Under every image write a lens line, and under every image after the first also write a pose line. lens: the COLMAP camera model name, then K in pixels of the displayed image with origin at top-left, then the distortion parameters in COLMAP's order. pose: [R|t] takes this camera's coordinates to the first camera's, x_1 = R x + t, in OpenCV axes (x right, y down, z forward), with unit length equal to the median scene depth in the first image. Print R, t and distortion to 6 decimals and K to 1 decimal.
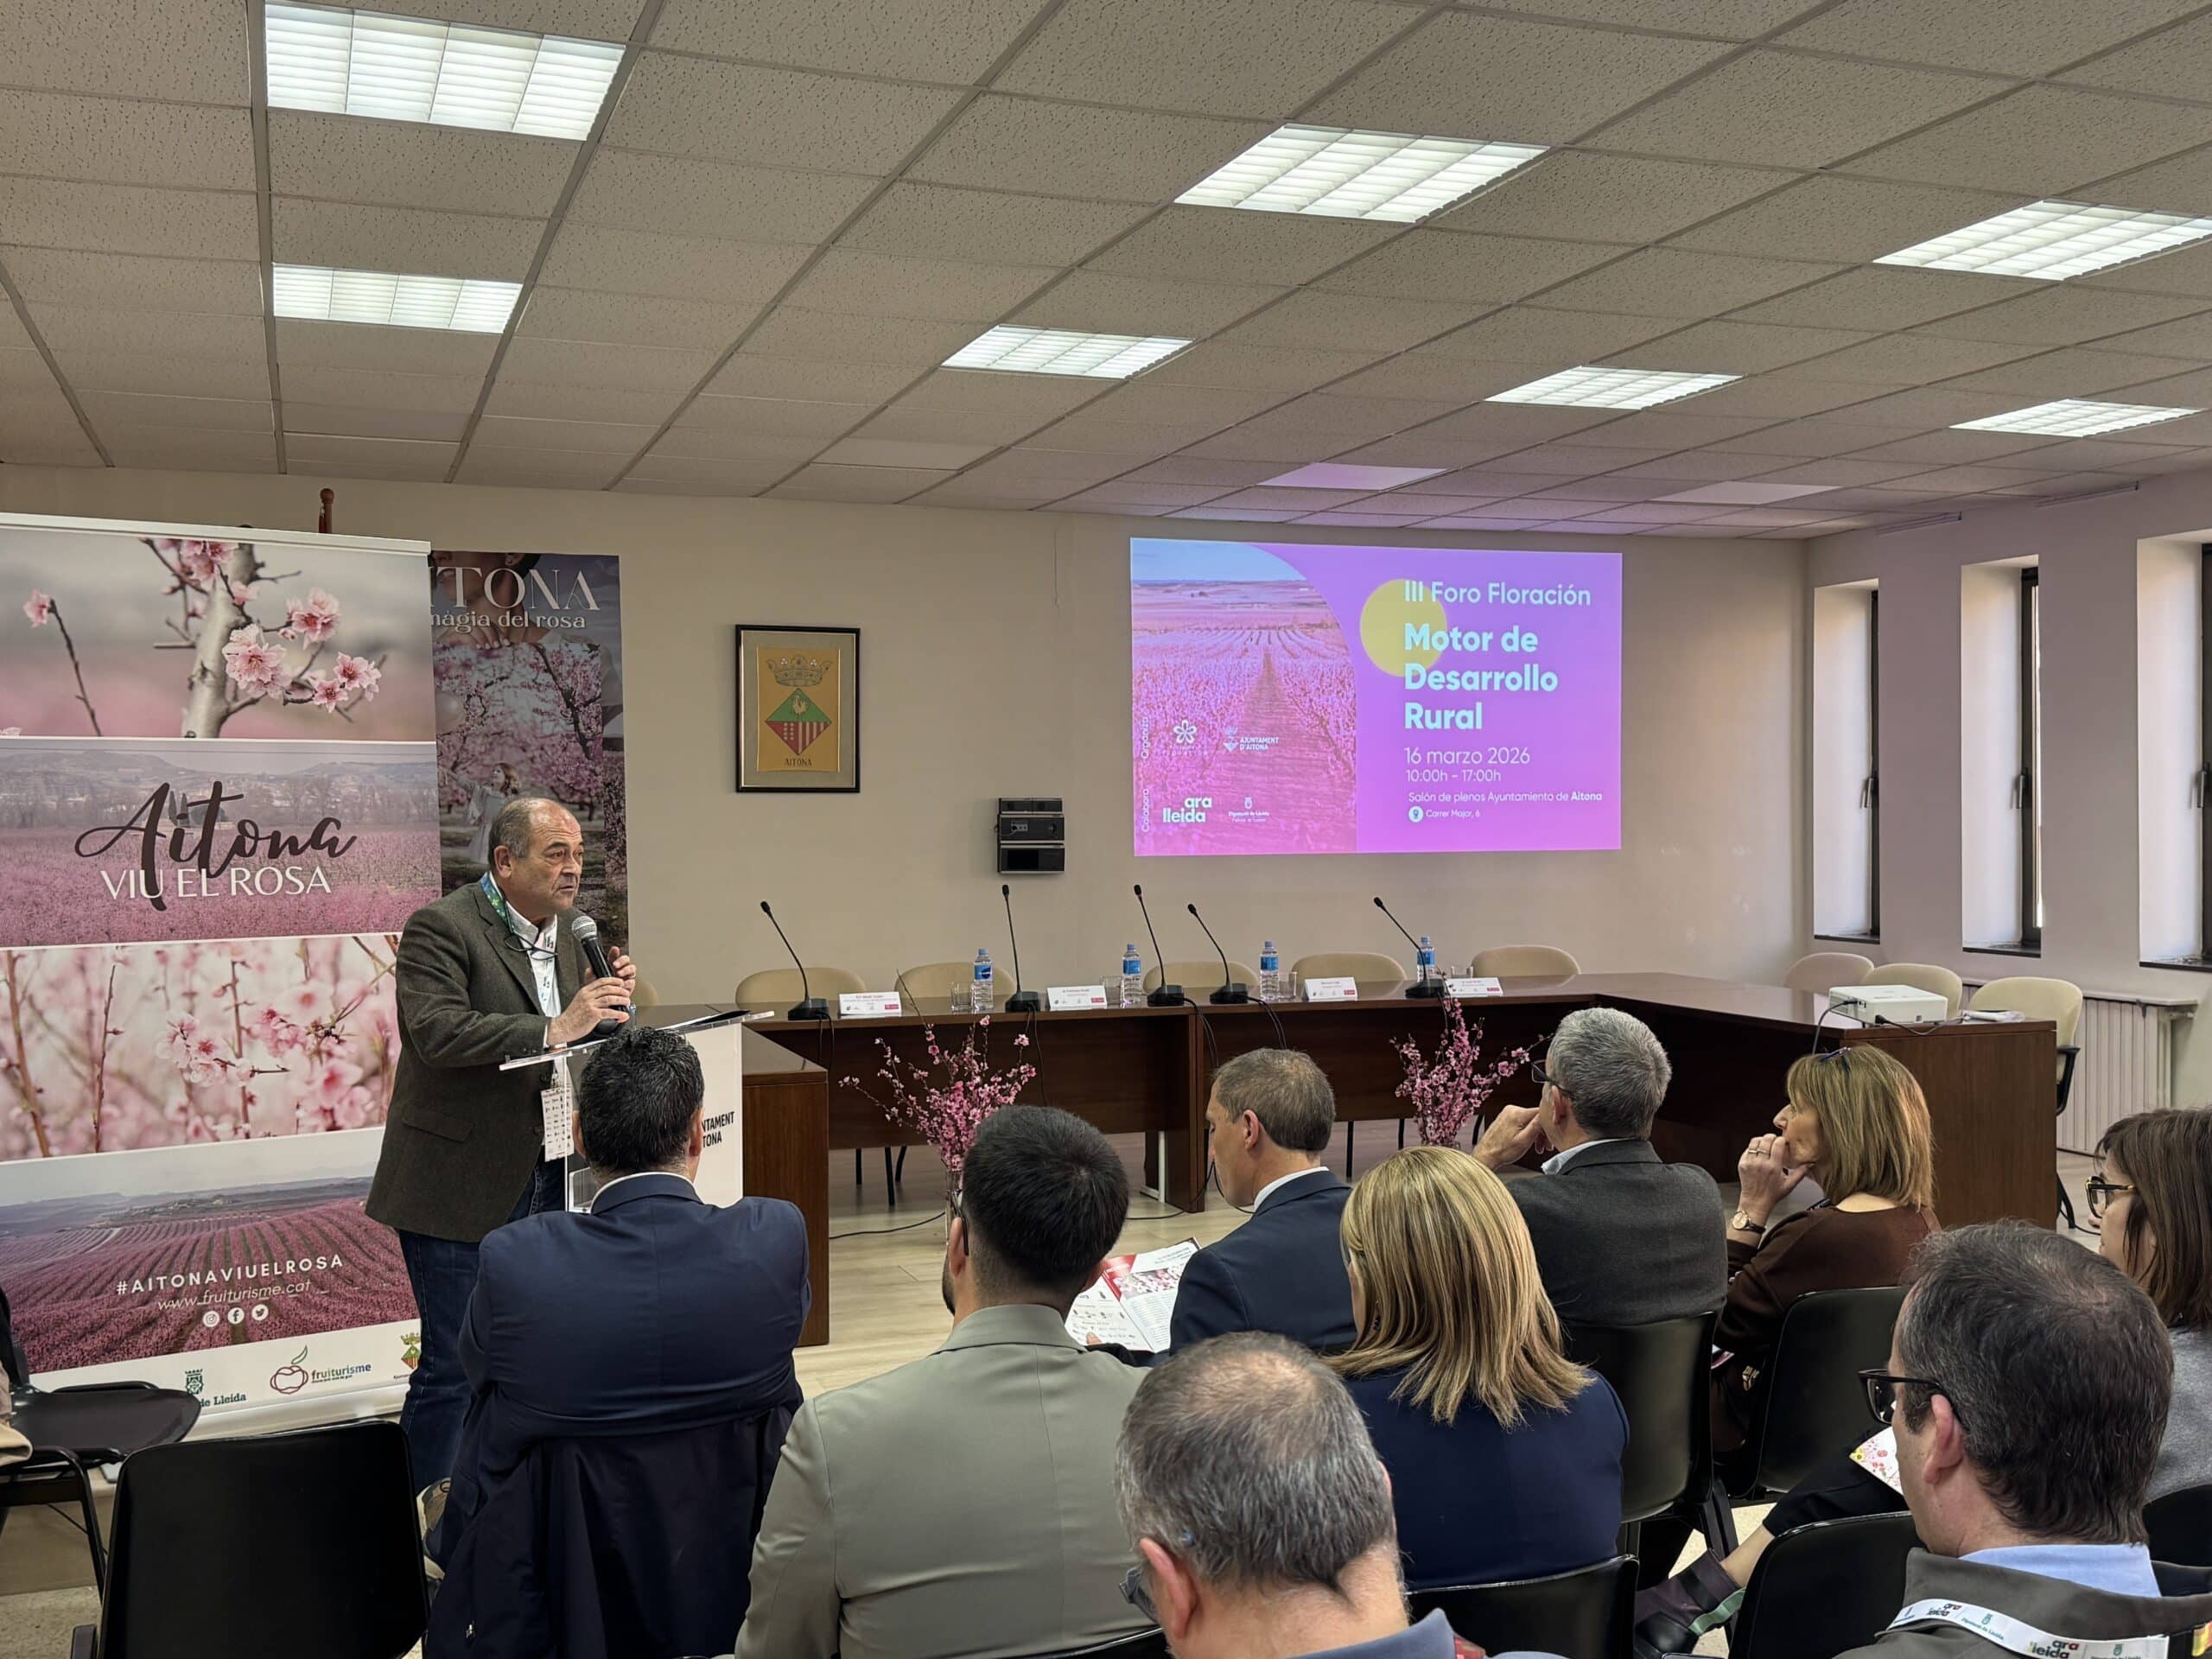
lens RADIAL K [[2201.7, 0, 1089.1], [0, 2201.7, 841.6], [0, 0, 1]] dist [0.147153, 0.000000]
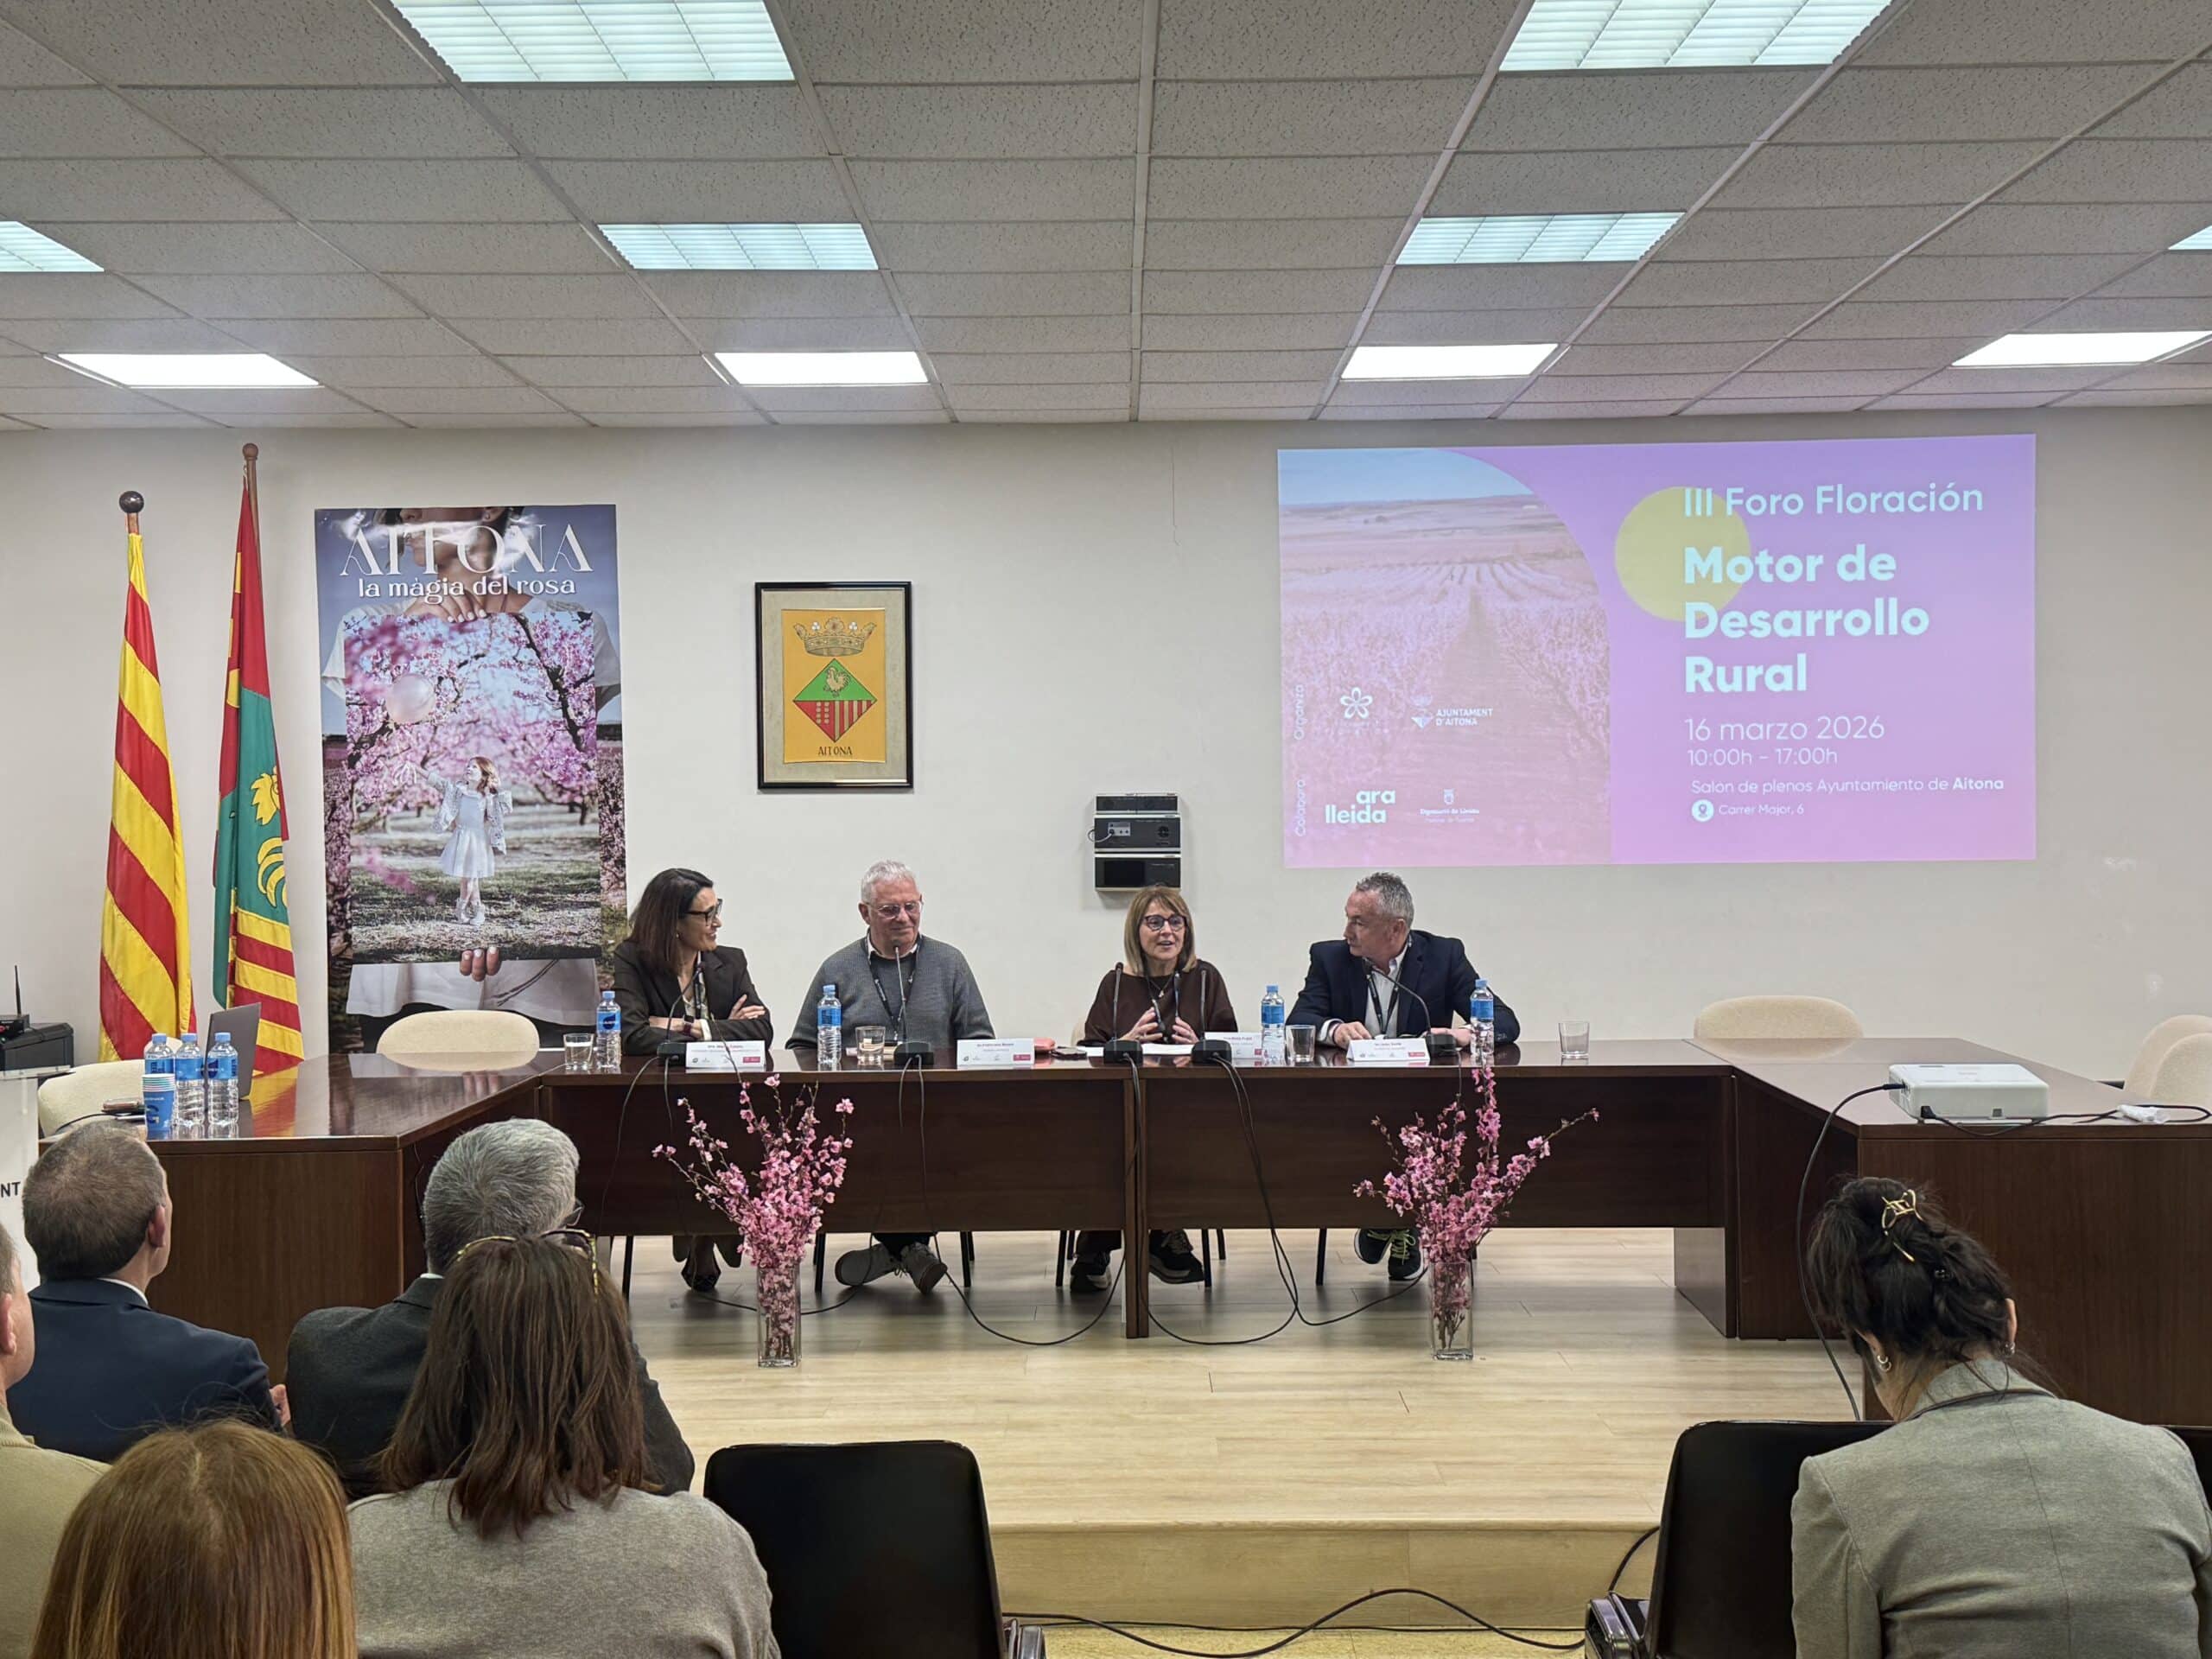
lens RADIAL K [[2889.4, 0, 1104.2], [0, 2889.4, 835.2], [0, 0, 1]] dist [0.155583, 0.000000]
pose [[0.941585, -0.000996, -0.336774, 0.298177], [0.001446, 0.999998, 0.001085, -0.005966], [0.336772, -0.001508, 0.941585, 0.039022]]
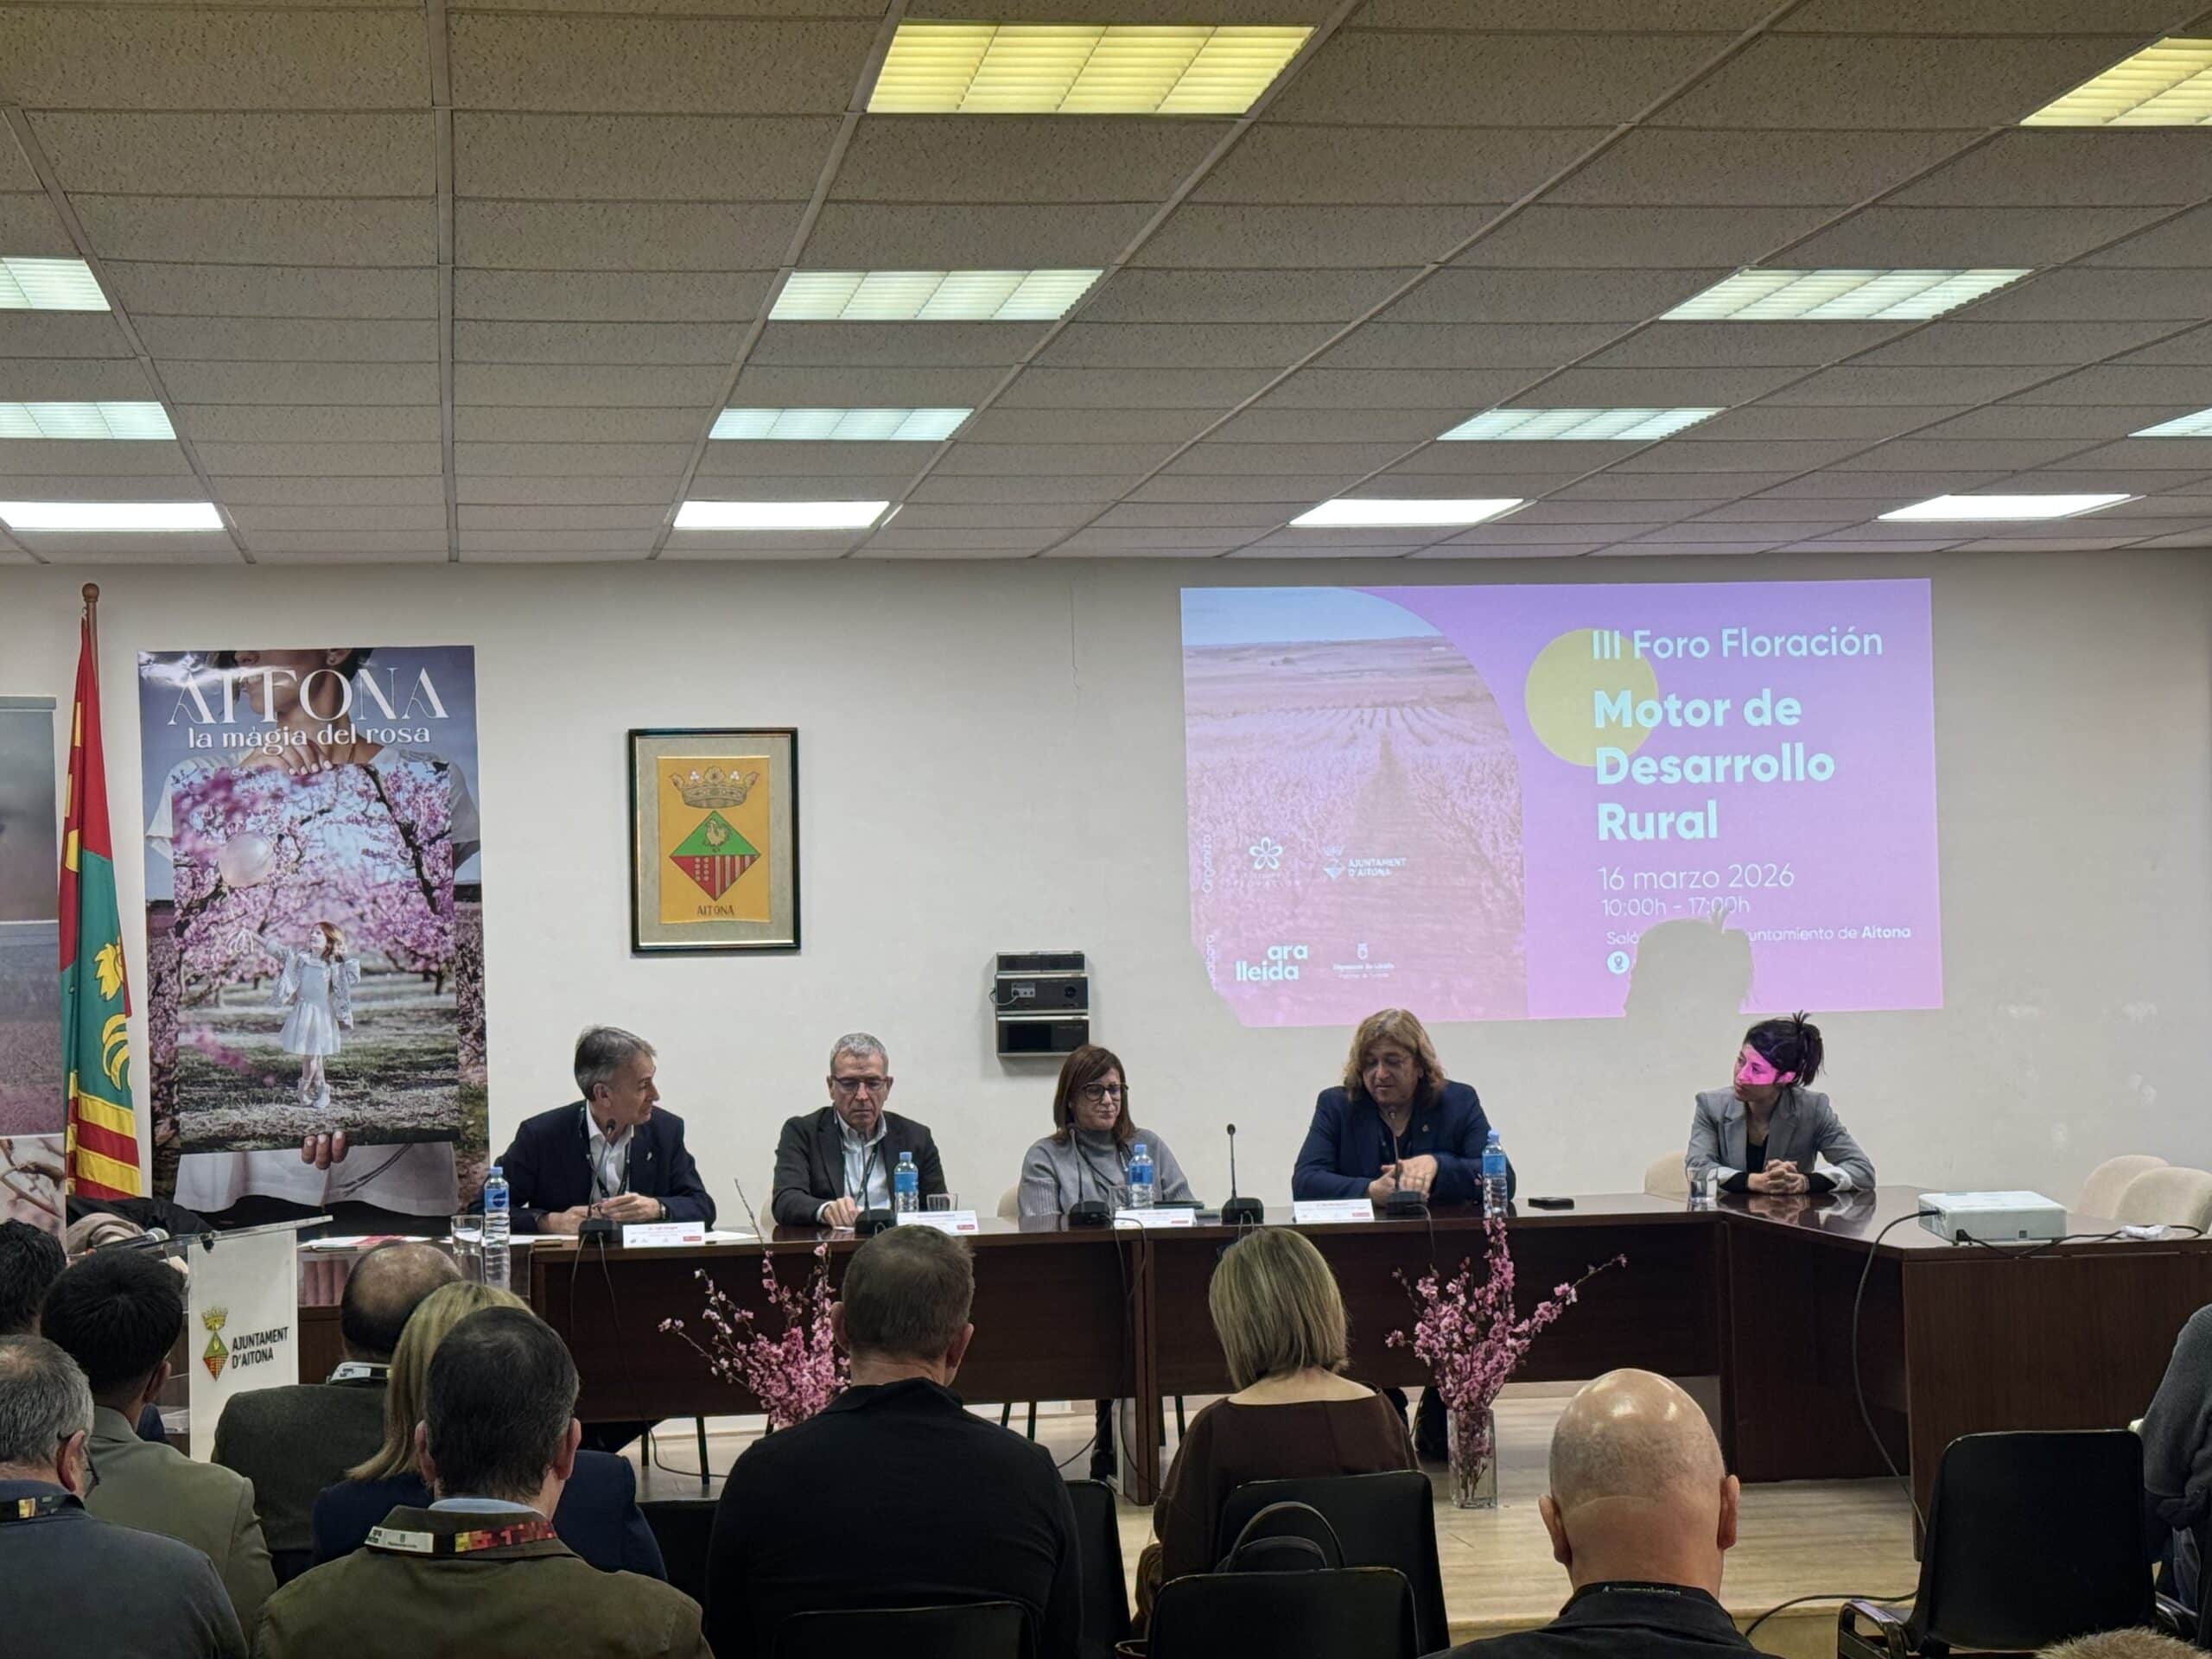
lens RADIAL K [[3908.9, 0, 1118.8], [0, 3908.9, 819.2], [0, 0, 1]] dist [0.158566, 0.000000]
pose [[0.984671, -0.024500, -0.172695, 0.217660], [0.016601, 0.998755, -0.047036, -0.002175], [0.173632, 0.043448, 0.983852, -0.259218]]
